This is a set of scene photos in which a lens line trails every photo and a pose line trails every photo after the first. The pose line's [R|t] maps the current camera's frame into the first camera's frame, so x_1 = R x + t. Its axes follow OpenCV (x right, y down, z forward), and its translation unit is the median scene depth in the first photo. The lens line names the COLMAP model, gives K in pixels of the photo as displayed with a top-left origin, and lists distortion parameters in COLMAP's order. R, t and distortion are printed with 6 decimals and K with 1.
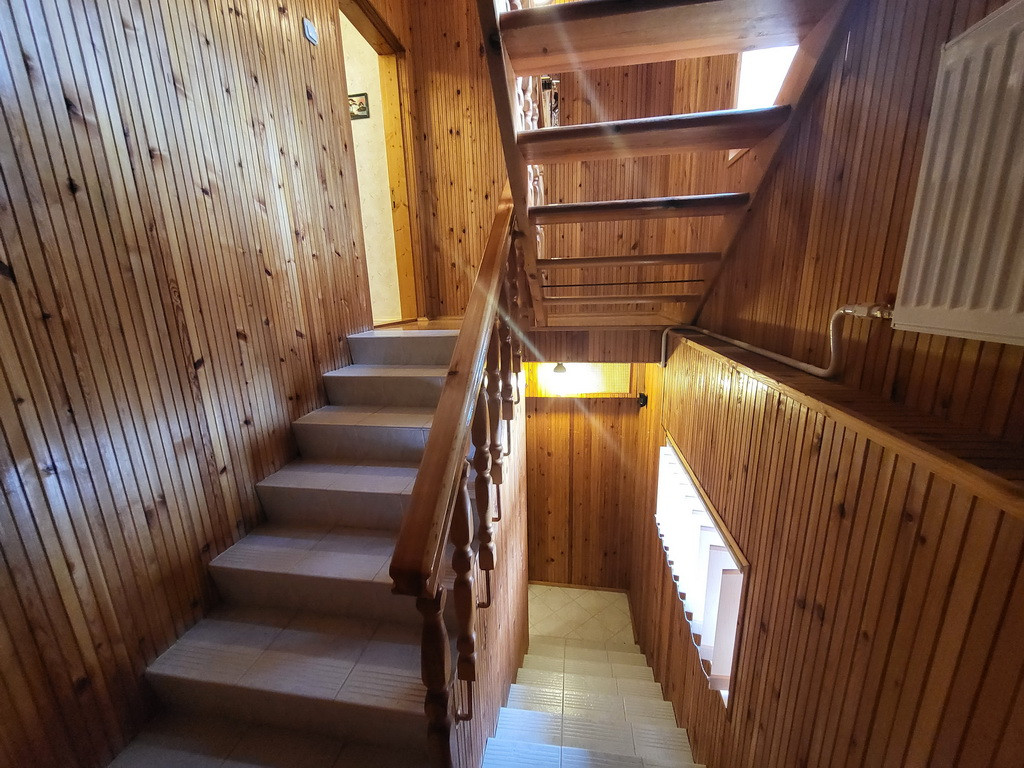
lens RADIAL K [[405.2, 0, 510.8], [0, 405.2, 382.8], [0, 0, 1]] dist [0.001592, -0.000849]
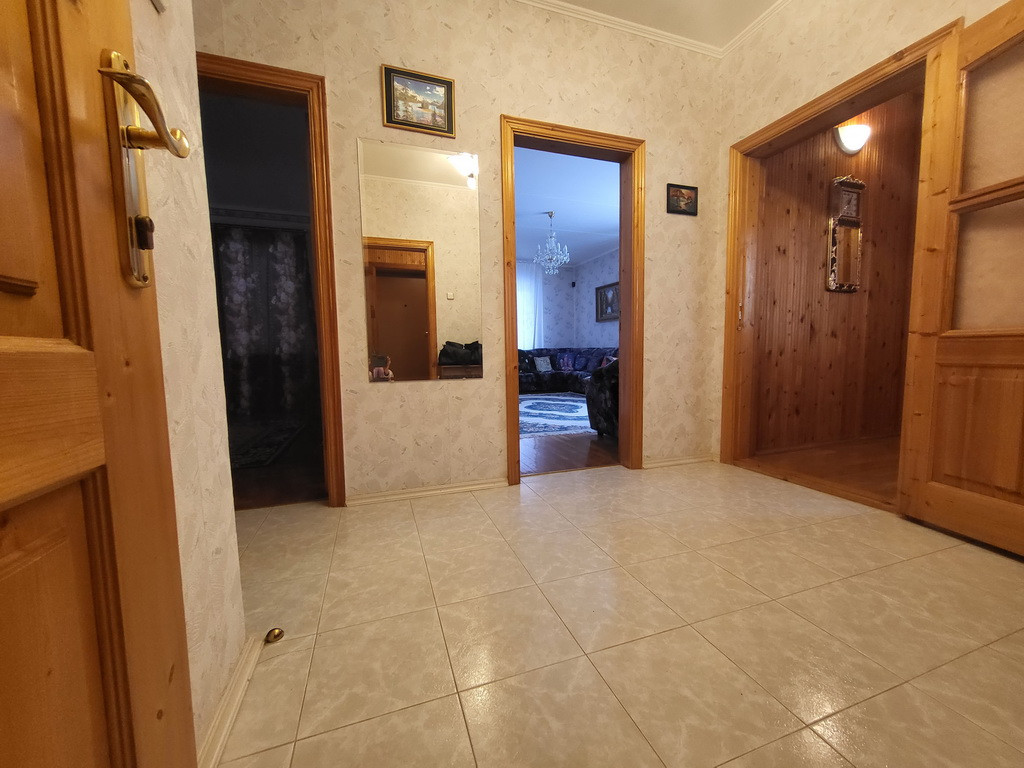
lens RADIAL K [[405.2, 0, 514.1], [0, 405.2, 388.1], [0, 0, 1]] dist [0.001592, -0.000849]
pose [[0.875537, -0.024945, 0.482507, -1.088946], [0.102169, 0.985641, -0.134434, -0.251887], [-0.472226, 0.166999, 0.865514, 0.543356]]
